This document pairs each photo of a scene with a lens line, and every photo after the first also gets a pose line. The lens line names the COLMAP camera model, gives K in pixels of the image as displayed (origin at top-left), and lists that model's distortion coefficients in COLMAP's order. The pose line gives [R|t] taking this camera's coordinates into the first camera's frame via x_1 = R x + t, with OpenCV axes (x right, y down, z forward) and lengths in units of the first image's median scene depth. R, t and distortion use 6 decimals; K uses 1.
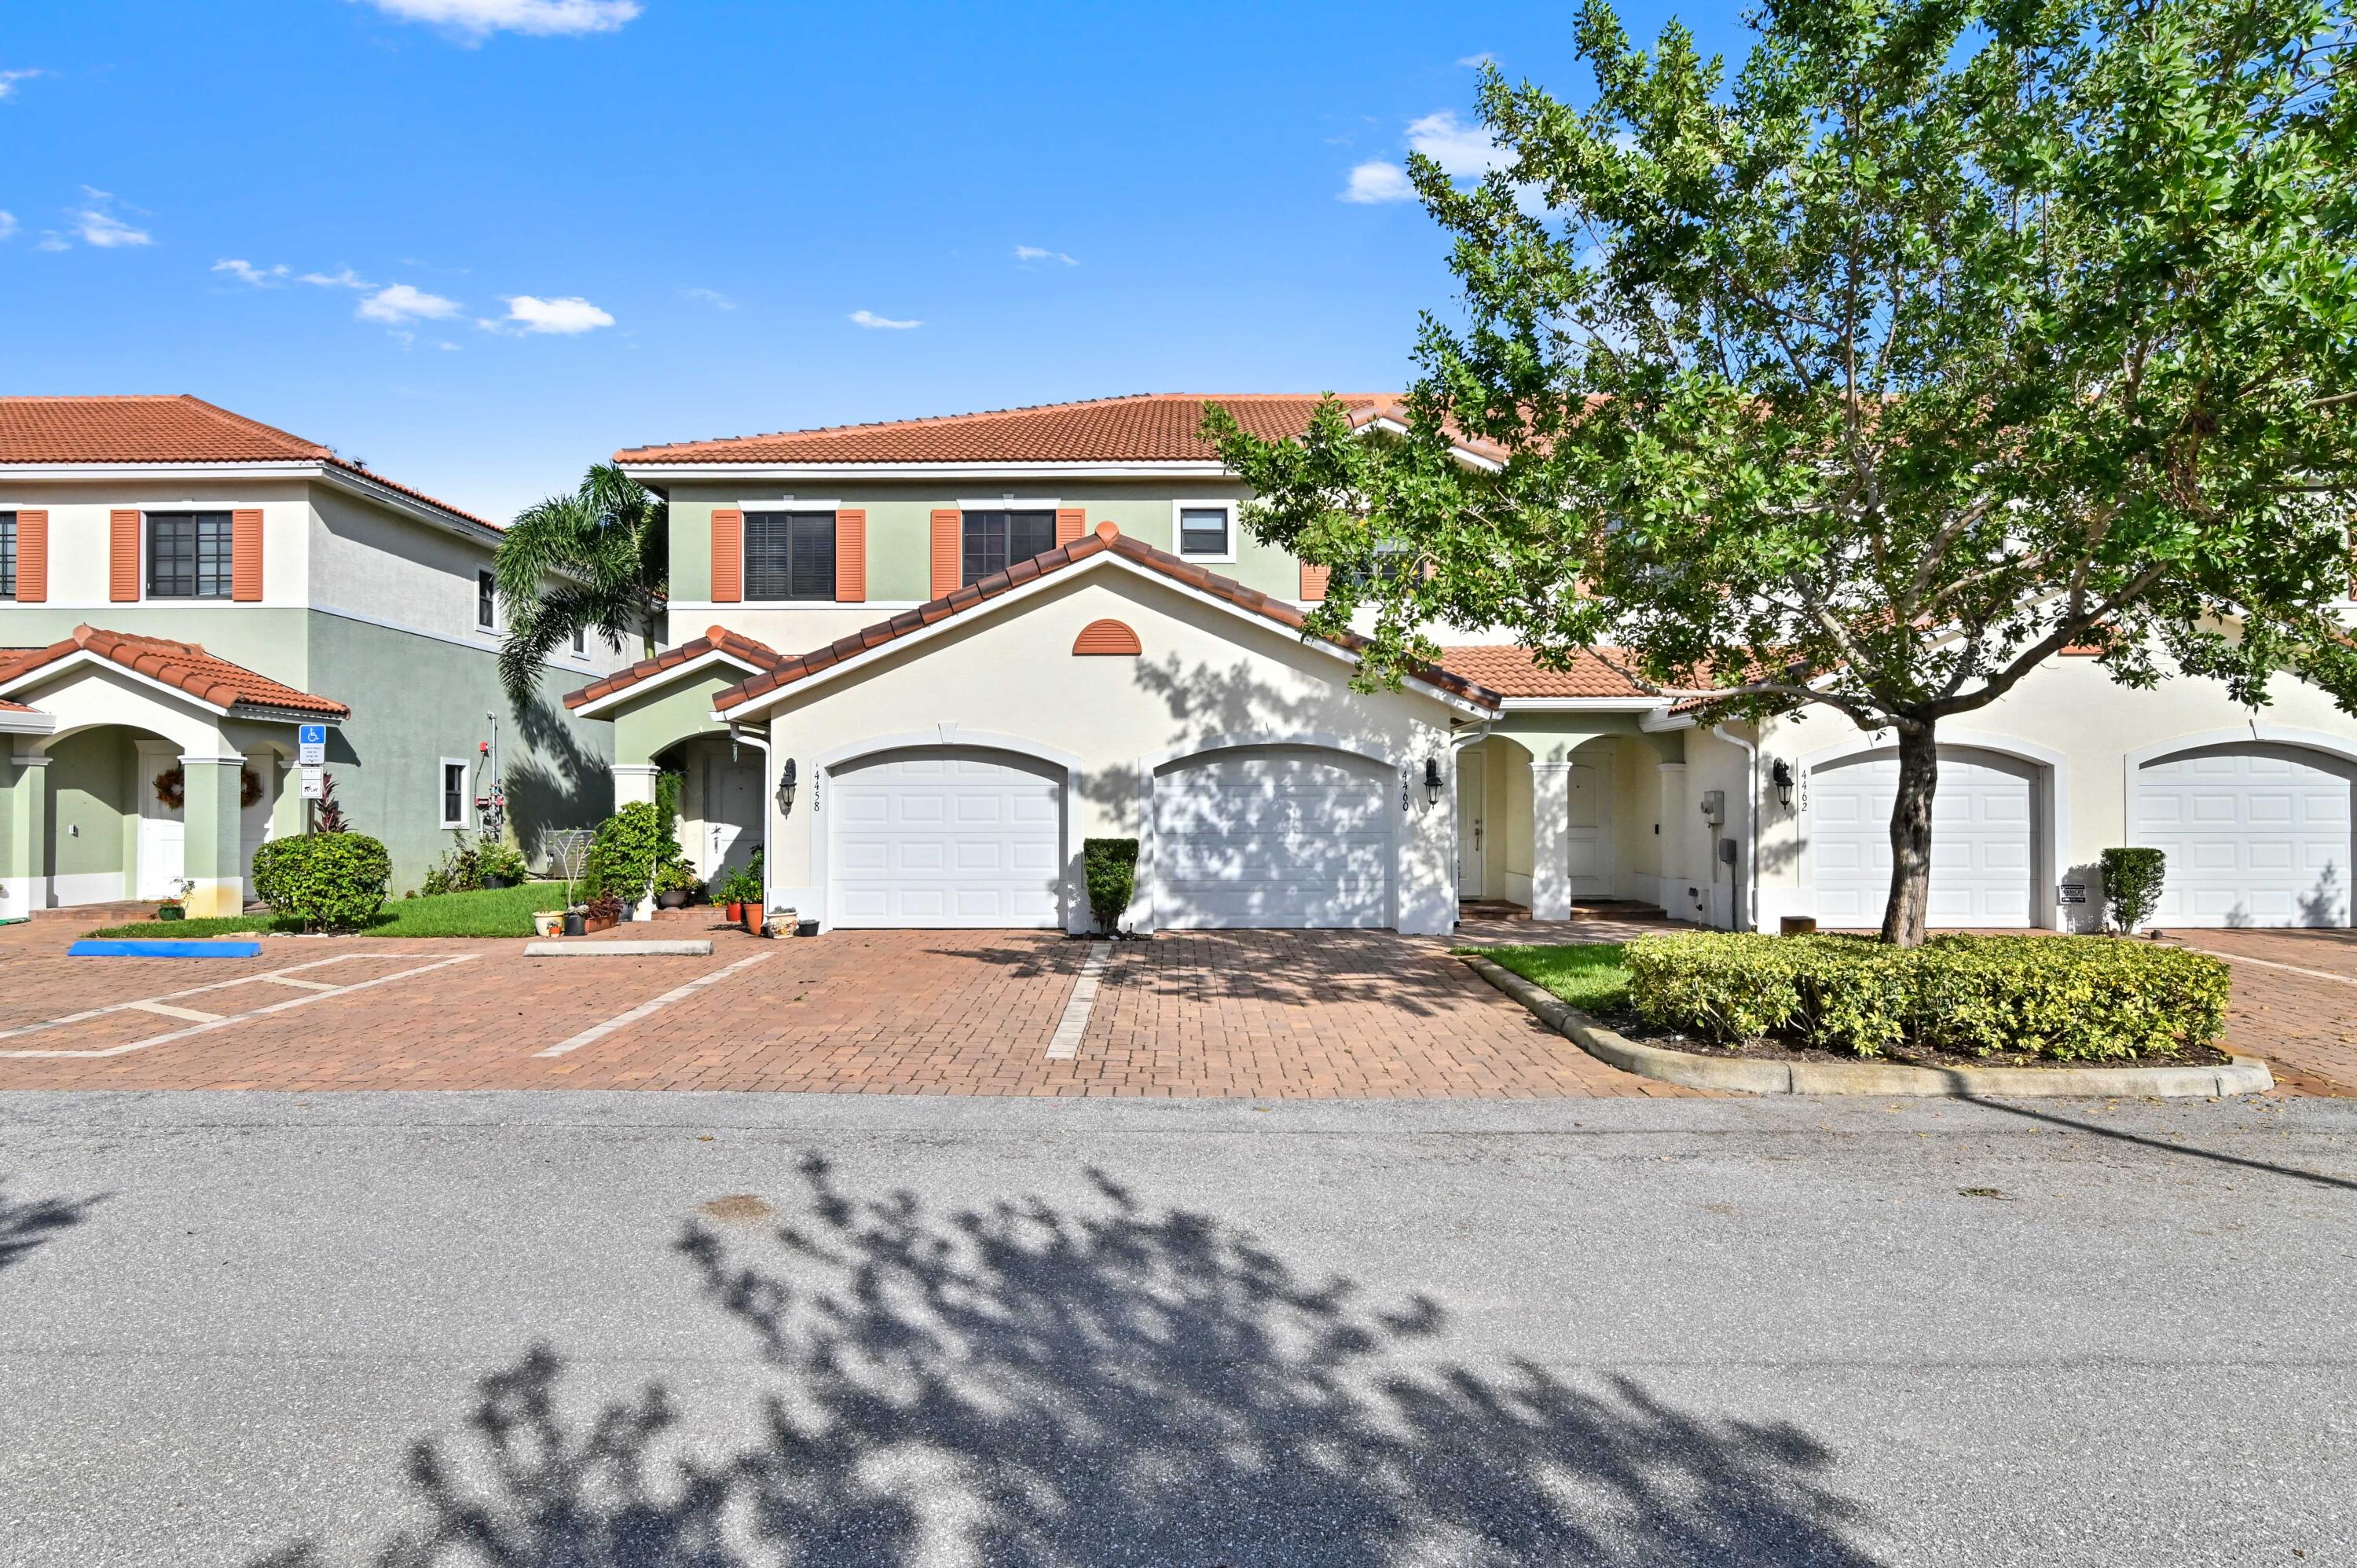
lens RADIAL K [[1334.4, 0, 1227.6], [0, 1334.4, 730.4], [0, 0, 1]] dist [-0.008689, 0.000497]
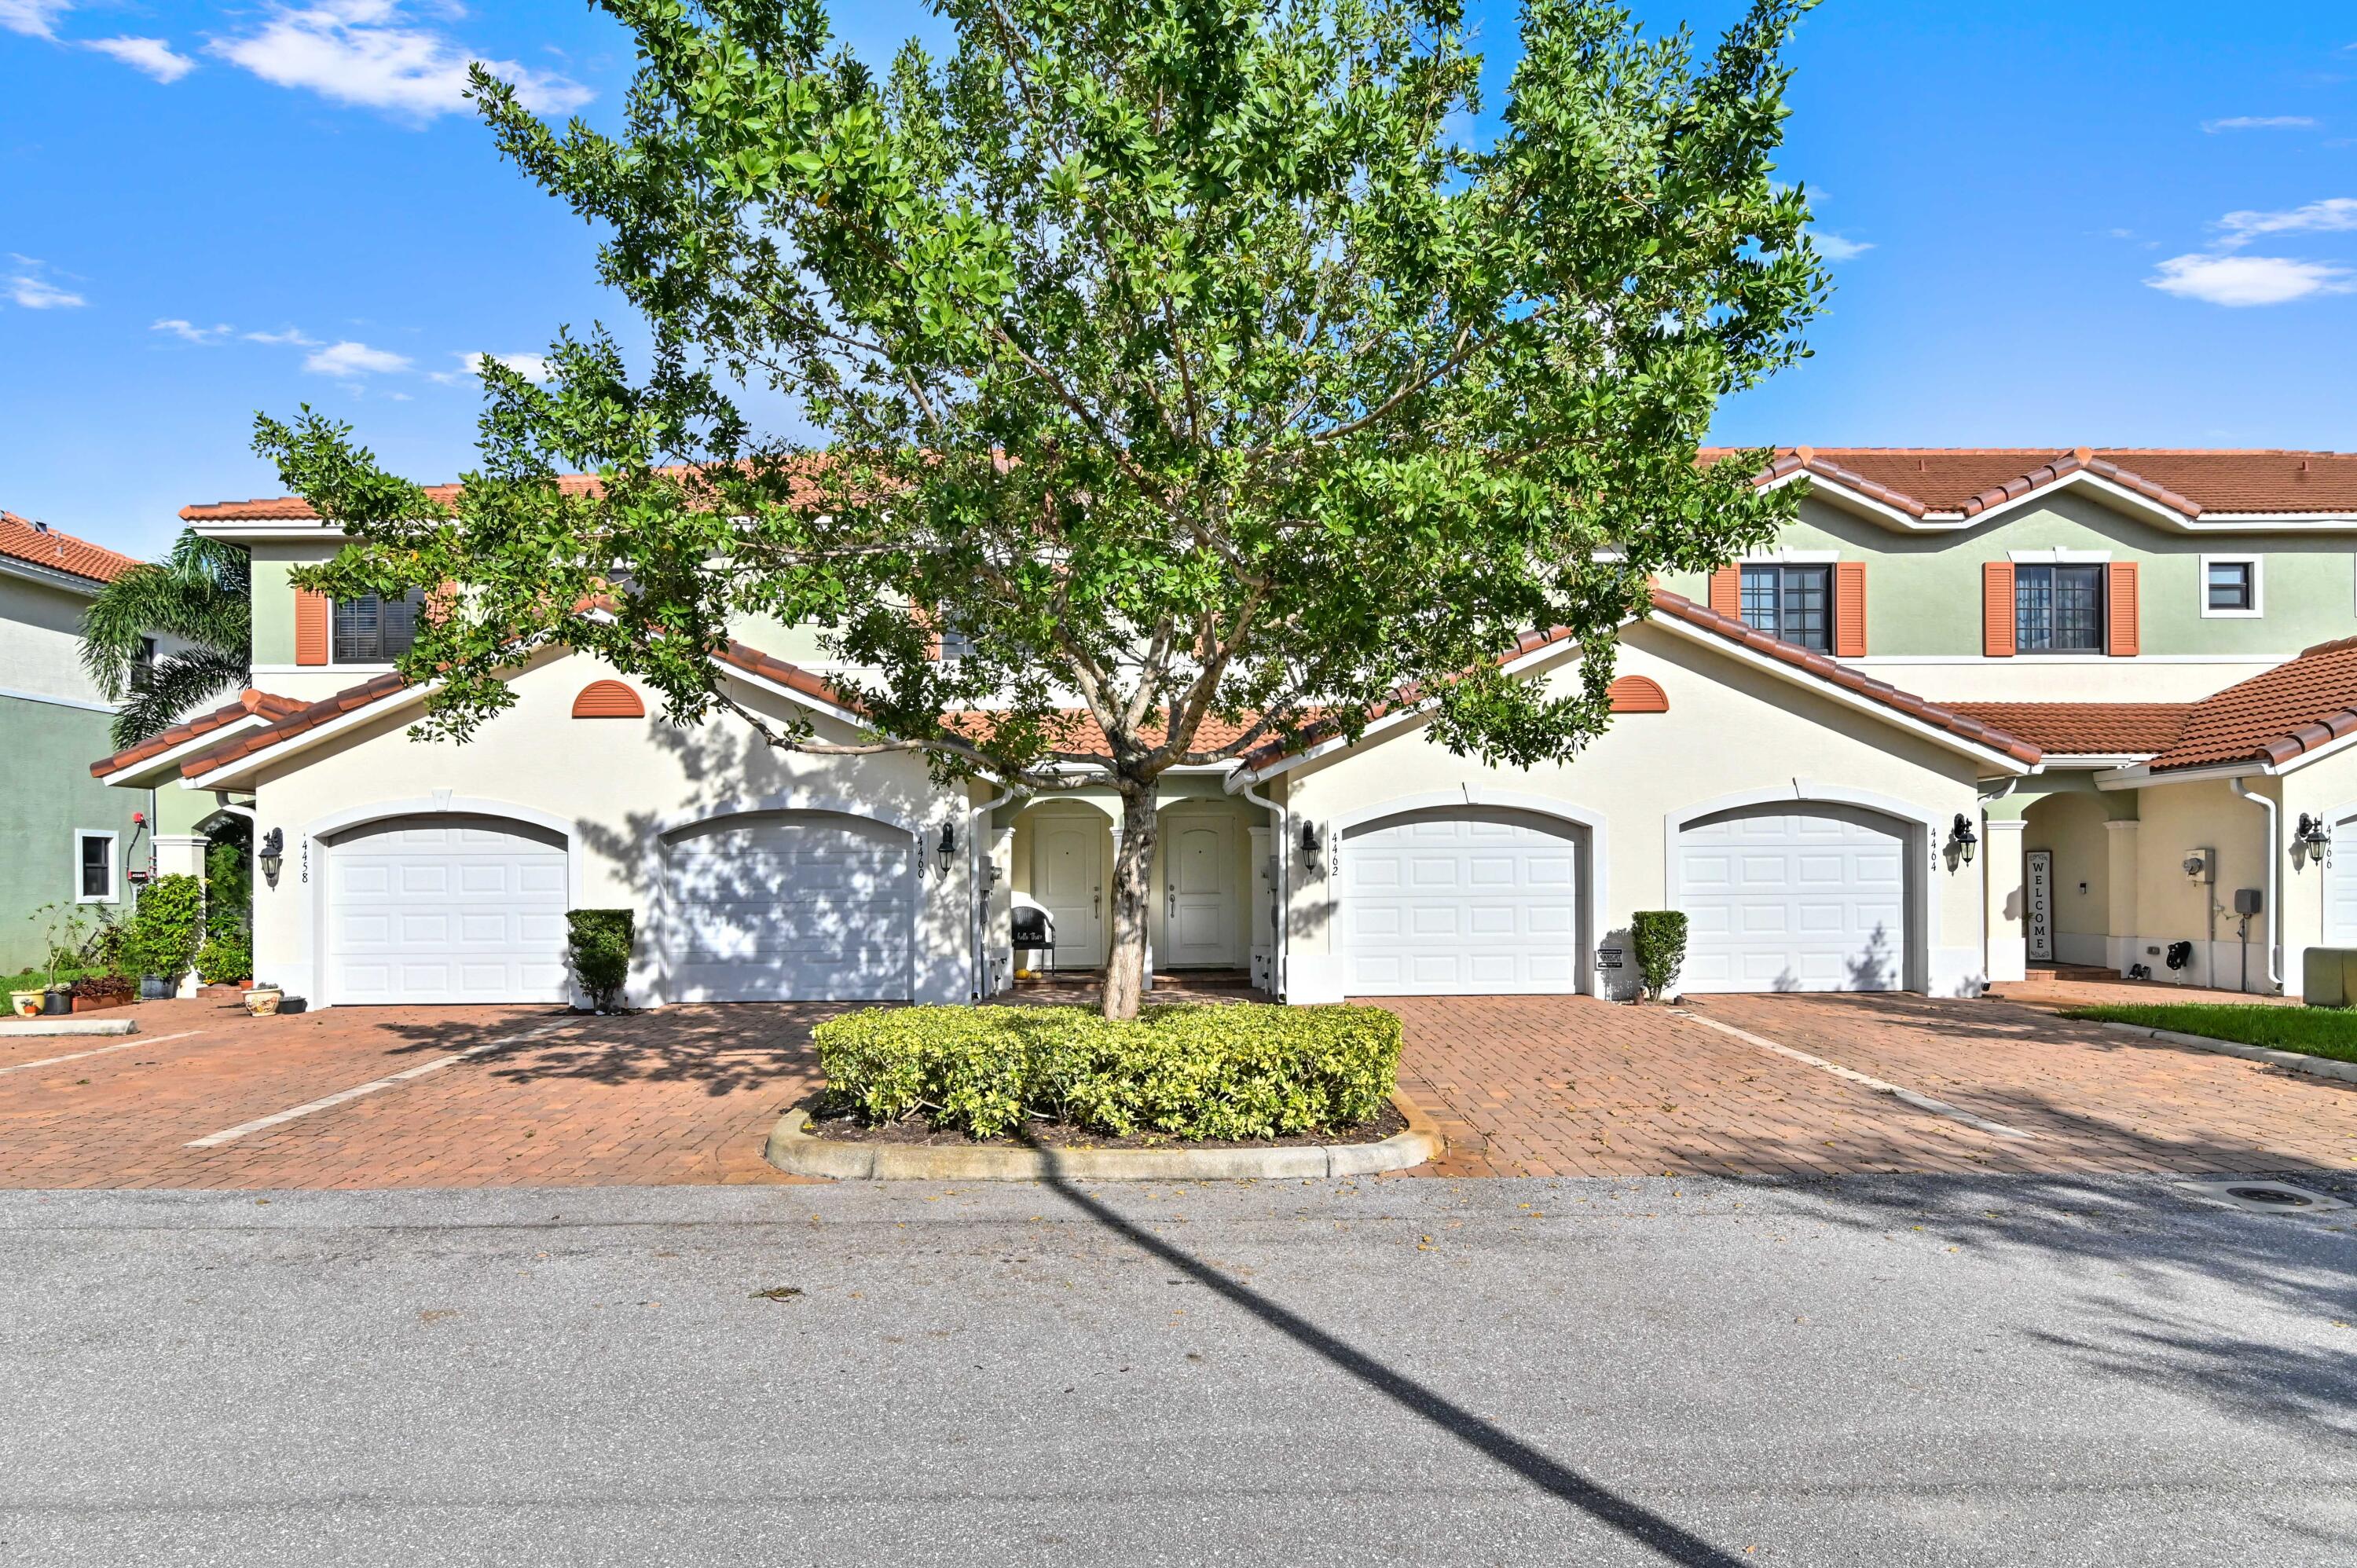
lens RADIAL K [[1345.2, 0, 1178.0], [0, 1345.2, 812.0], [0, 0, 1]] dist [-0.008751, -0.001682]
pose [[0.999690, -0.005917, 0.024174, 0.292138], [0.005653, 0.999924, 0.010980, 0.002887], [-0.024238, -0.010840, 0.999647, 0.025967]]
